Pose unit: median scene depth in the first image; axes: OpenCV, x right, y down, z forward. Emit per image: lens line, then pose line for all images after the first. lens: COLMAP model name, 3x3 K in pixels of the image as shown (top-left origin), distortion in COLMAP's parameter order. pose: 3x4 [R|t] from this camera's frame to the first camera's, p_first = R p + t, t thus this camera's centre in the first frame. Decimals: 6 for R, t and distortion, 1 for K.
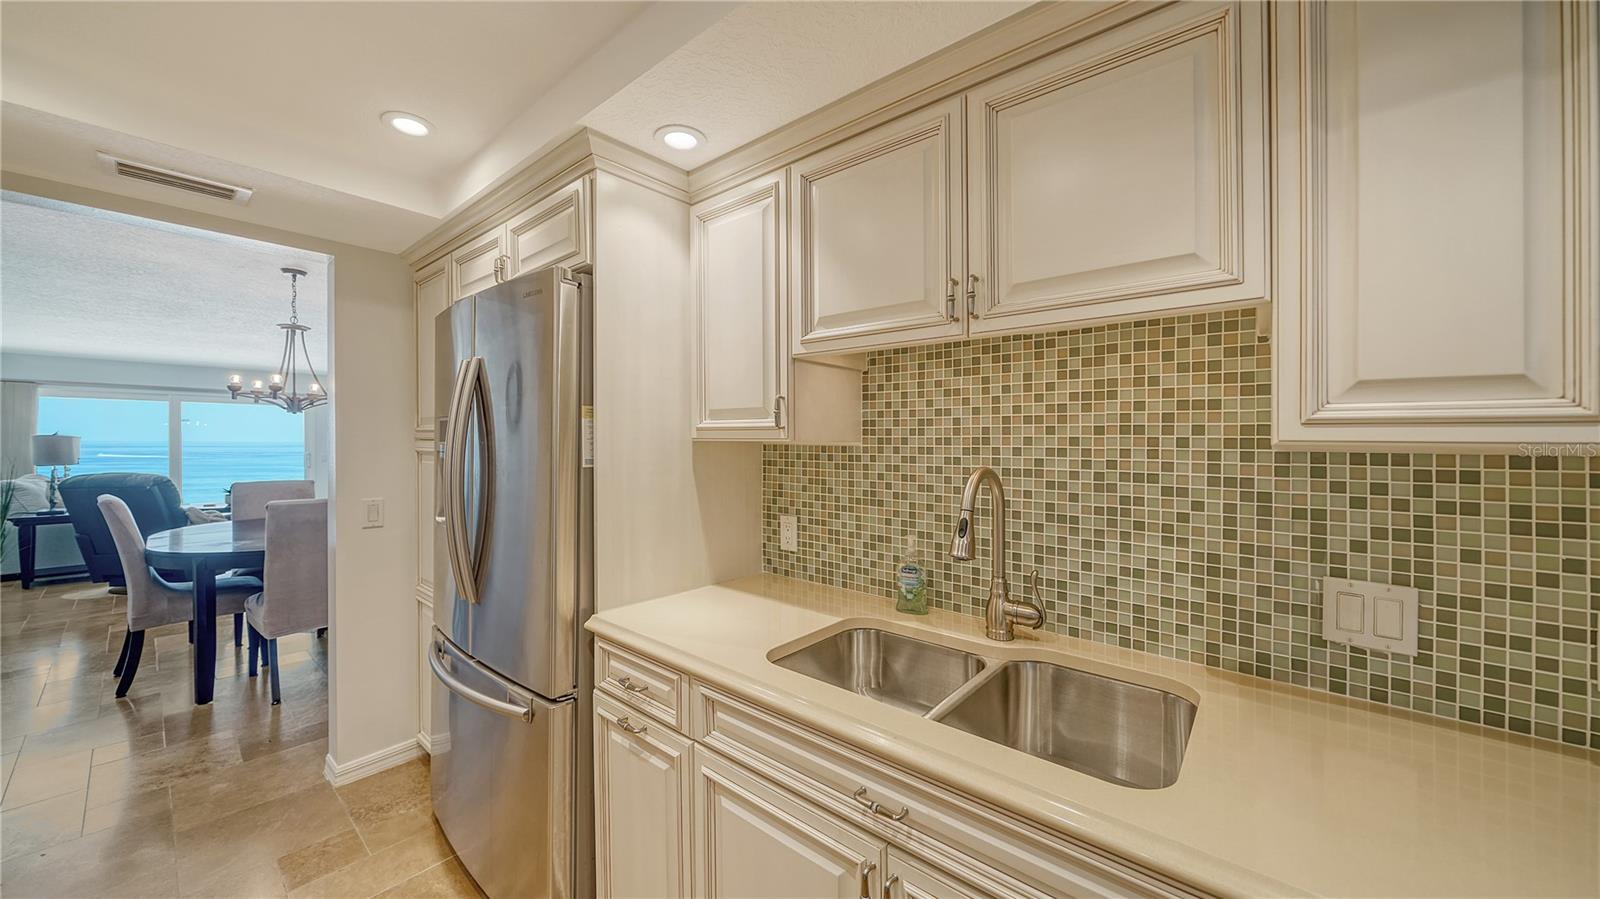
lens RADIAL K [[566.7, 0, 770.6], [0, 566.7, 451.1], [0, 0, 1]] dist [-0.009171, 0.003331]
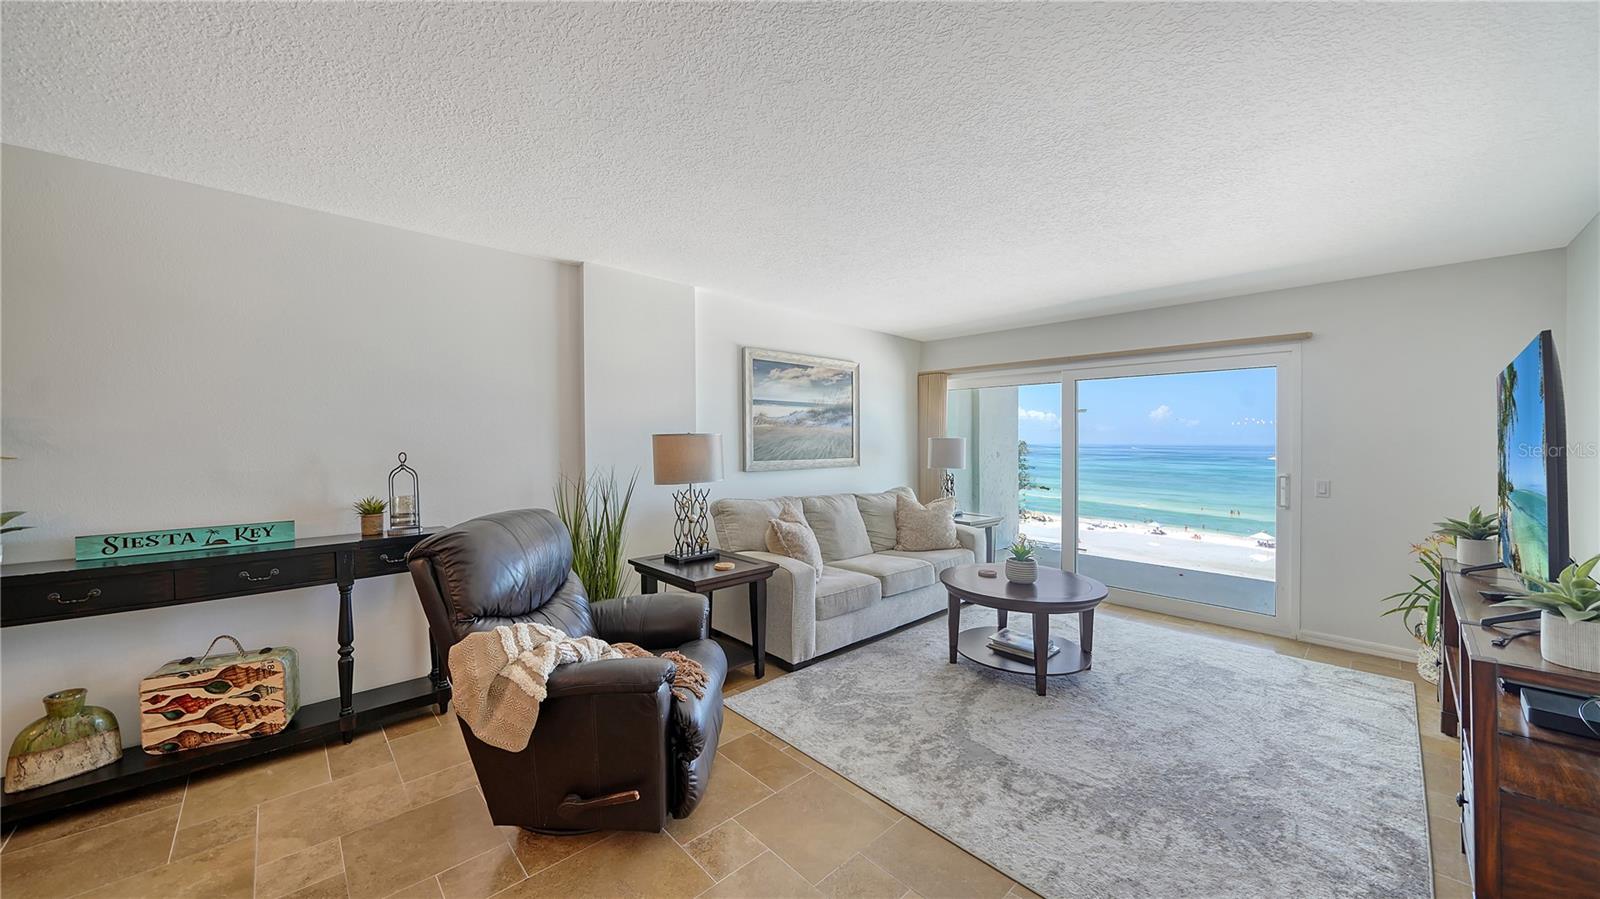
lens RADIAL K [[555.2, 0, 800.0], [0, 555.2, 449.5], [0, 0, 1]] dist [-0.001122, -0.000465]
pose [[-0.080052, 0.009455, -0.996746, -2.226911], [-0.022086, 0.999693, 0.011257, -0.077479], [0.996546, 0.022915, -0.079819, 3.965980]]
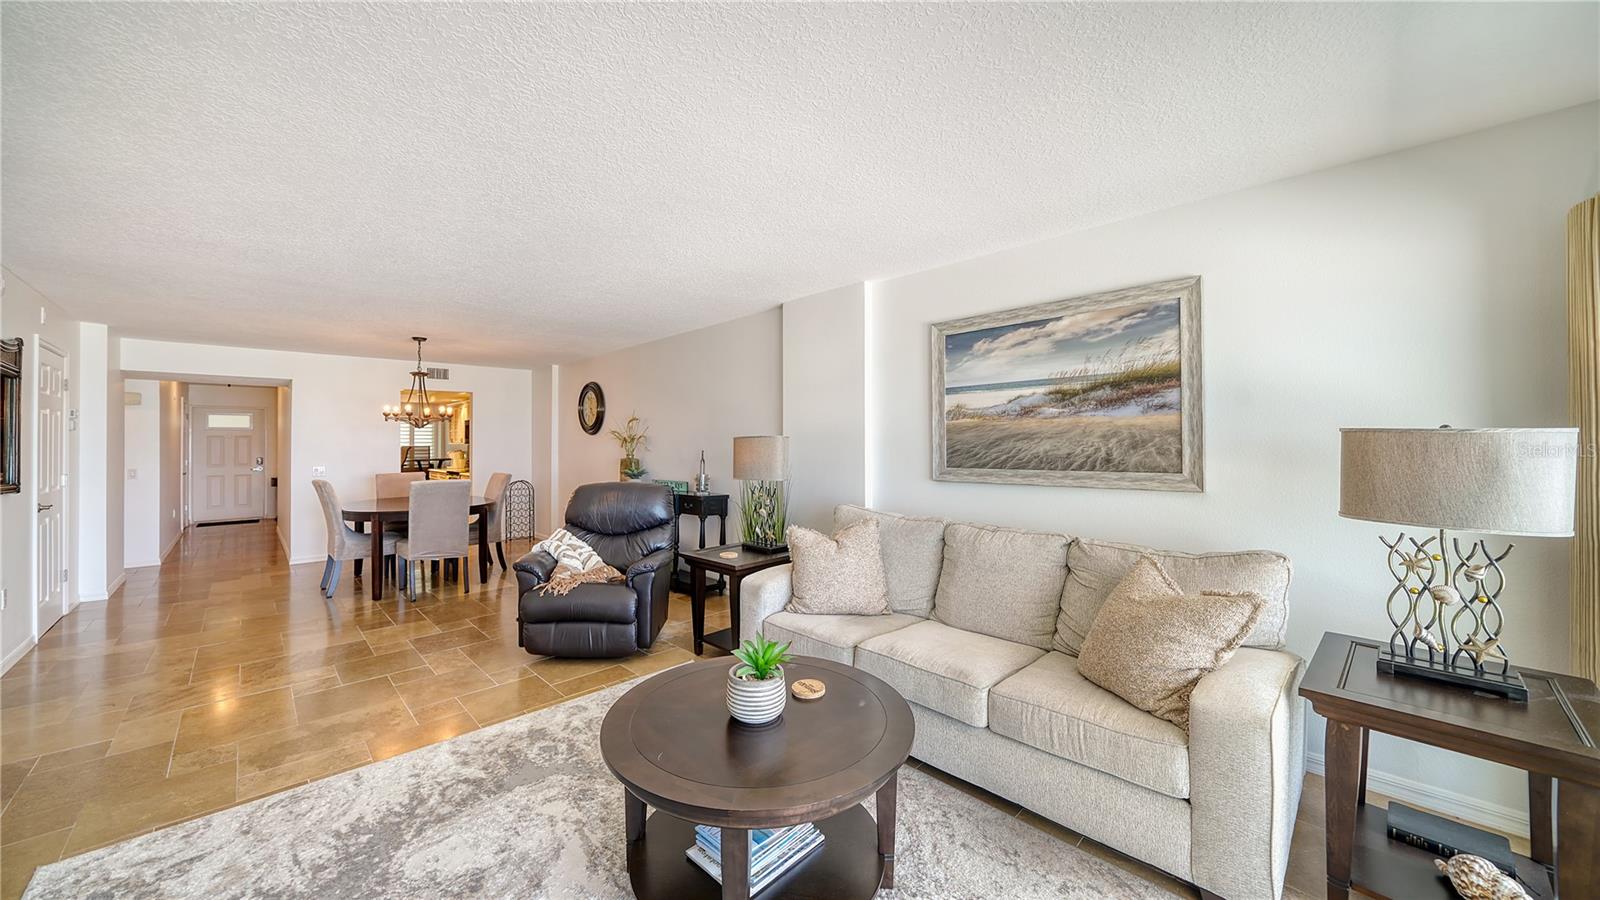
lens RADIAL K [[564.6, 0, 792.9], [0, 564.6, 439.6], [0, 0, 1]] dist [0.000231, 0.000003]
pose [[-0.997783, 0.000400, 0.066546, -4.586549], [0.001158, 0.999935, 0.011353, -0.117950], [-0.066538, 0.011405, -0.997719, 5.774936]]
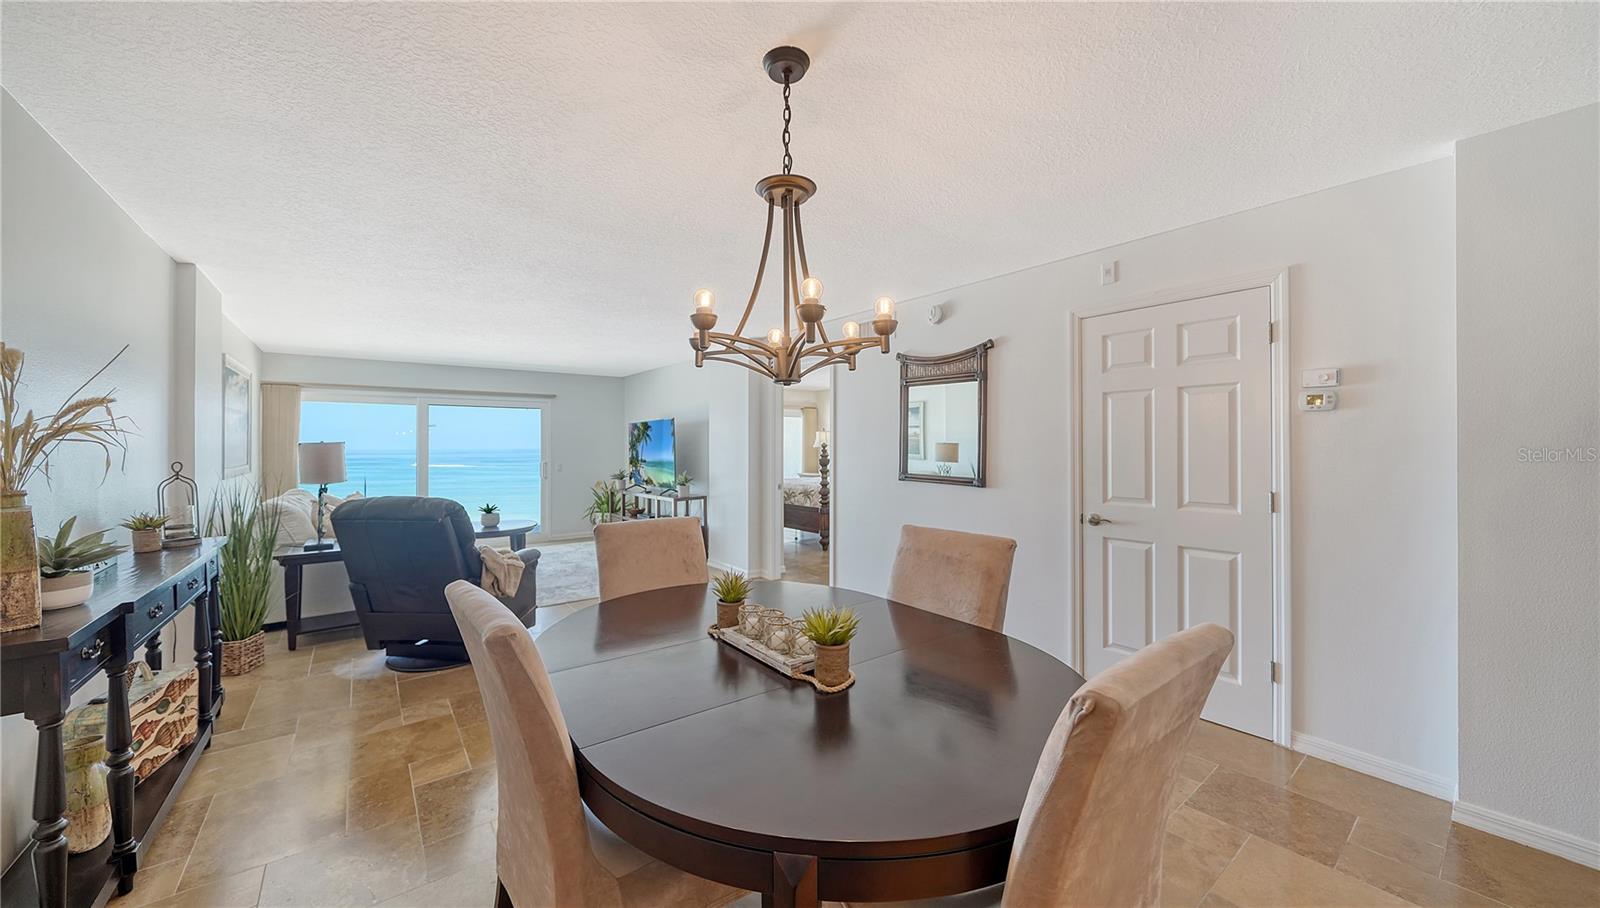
lens RADIAL K [[562.2, 0, 777.3], [0, 562.2, 445.3], [0, 0, 1]] dist [-0.002471, -0.000172]
pose [[0.978906, -0.010566, -0.204039, -1.731782], [0.006936, 0.999805, -0.018499, -0.028015], [0.204194, 0.016694, 0.978788, 1.284905]]
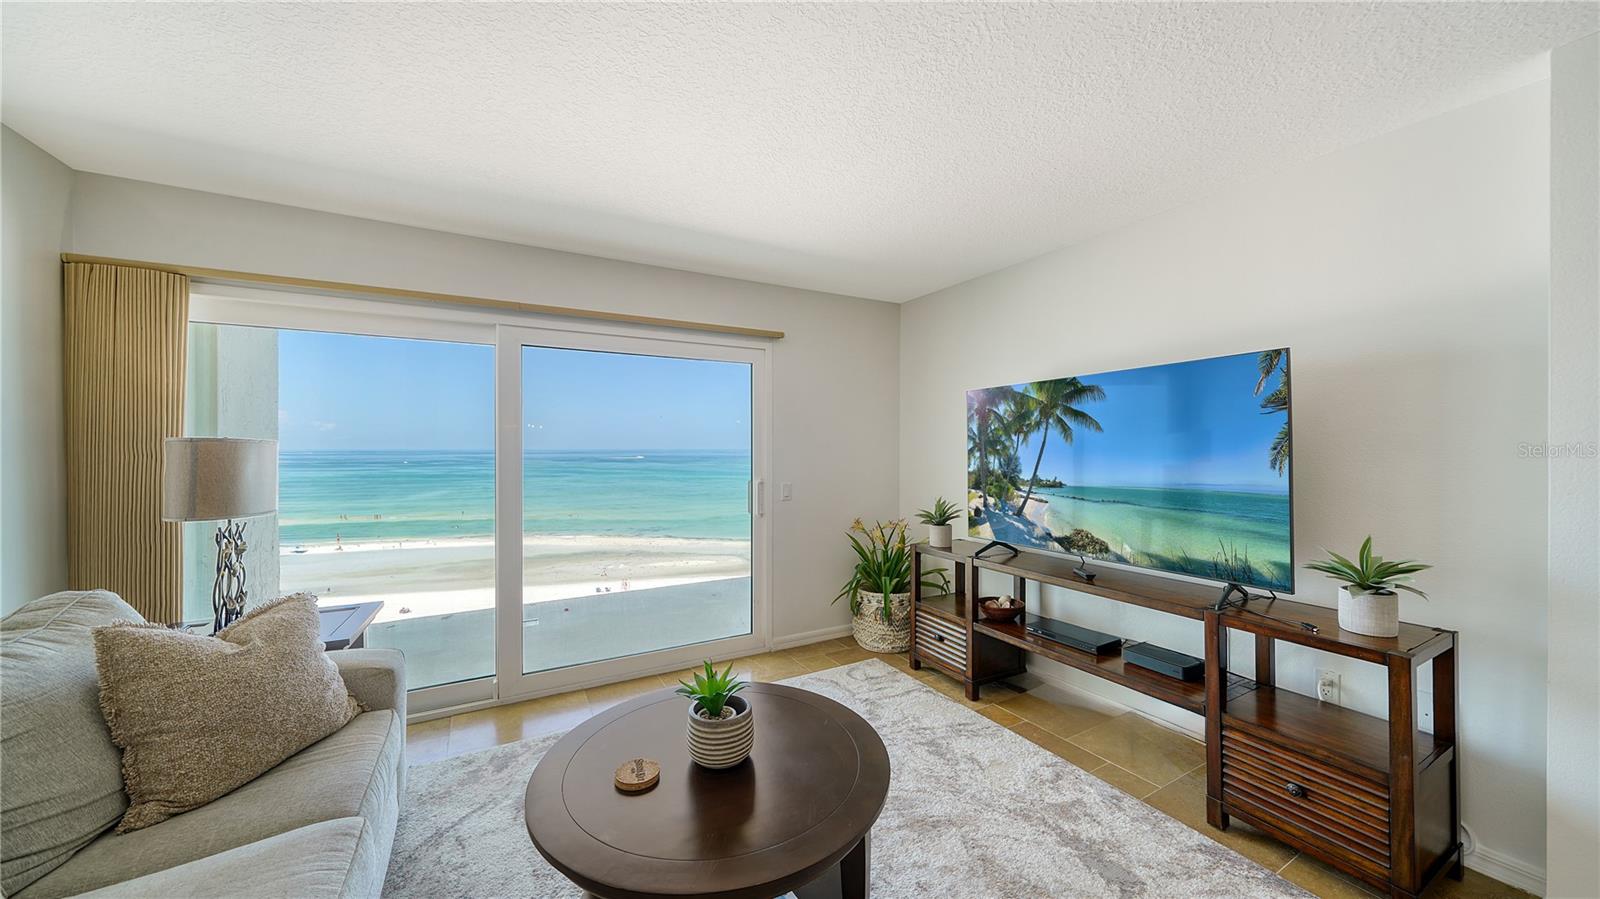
lens RADIAL K [[559.4, 0, 780.8], [0, 559.4, 447.0], [0, 0, 1]] dist [-0.000658, -0.000200]
pose [[0.939237, -0.006598, -0.343205, -4.015945], [0.002280, 0.999913, -0.012983, -0.088553], [0.343261, 0.011411, 0.939171, 3.789032]]
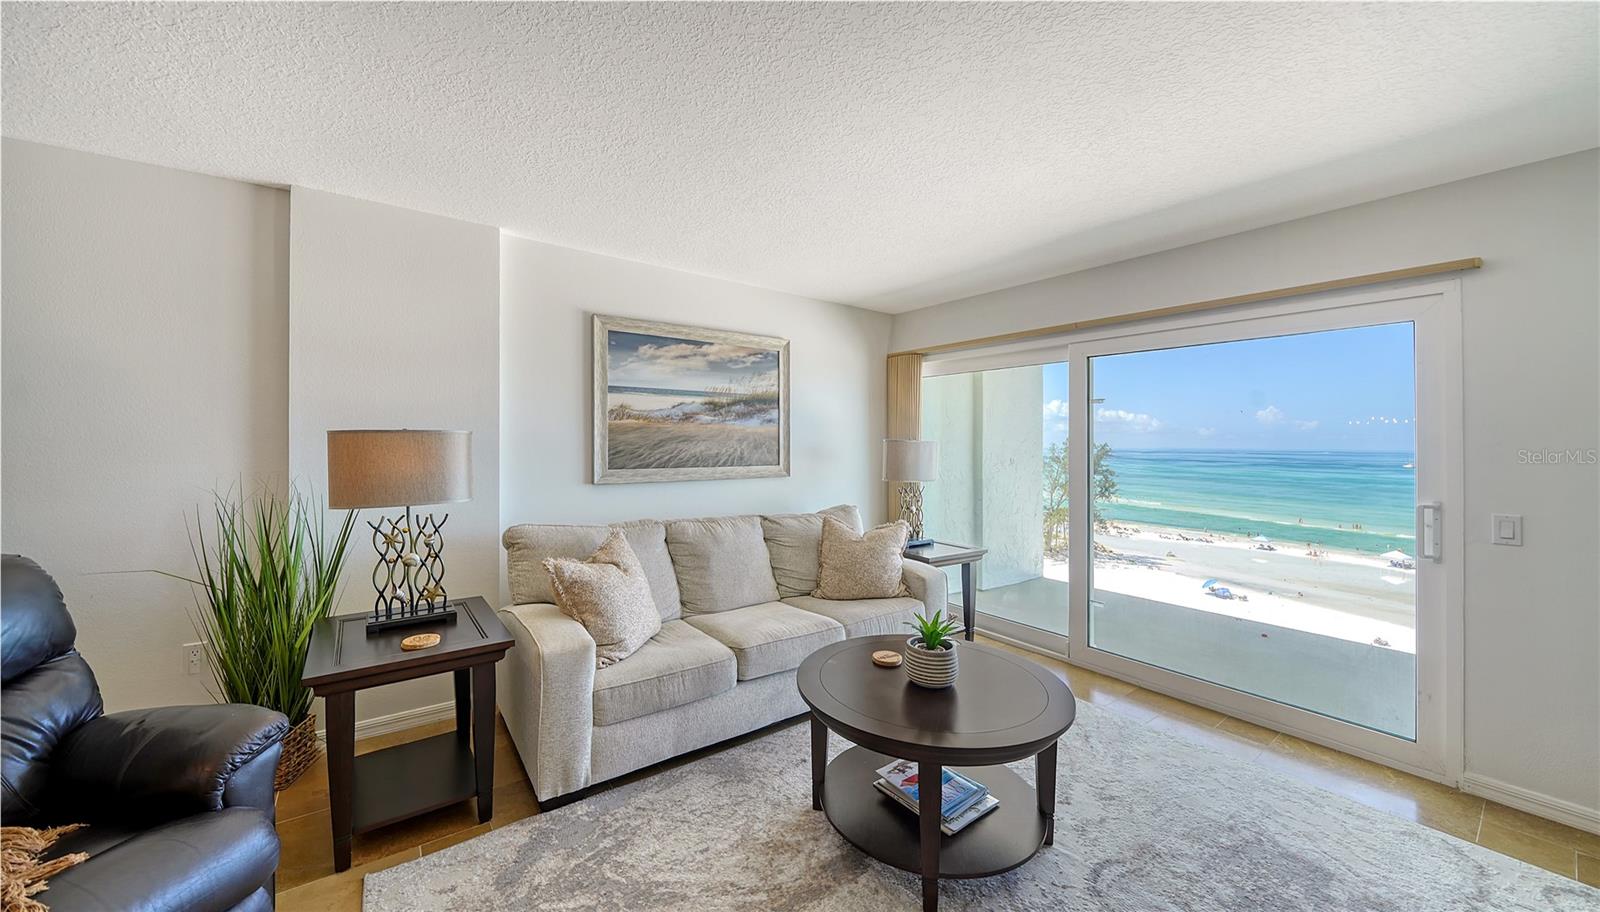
lens RADIAL K [[560.5, 0, 797.2], [0, 560.5, 443.3], [0, 0, 1]] dist [-0.001294, -0.000244]
pose [[-0.202718, -0.007433, -0.979209, -3.128687], [-0.025215, 0.999679, -0.002368, -0.093224], [0.978913, 0.024211, -0.202840, 4.619502]]
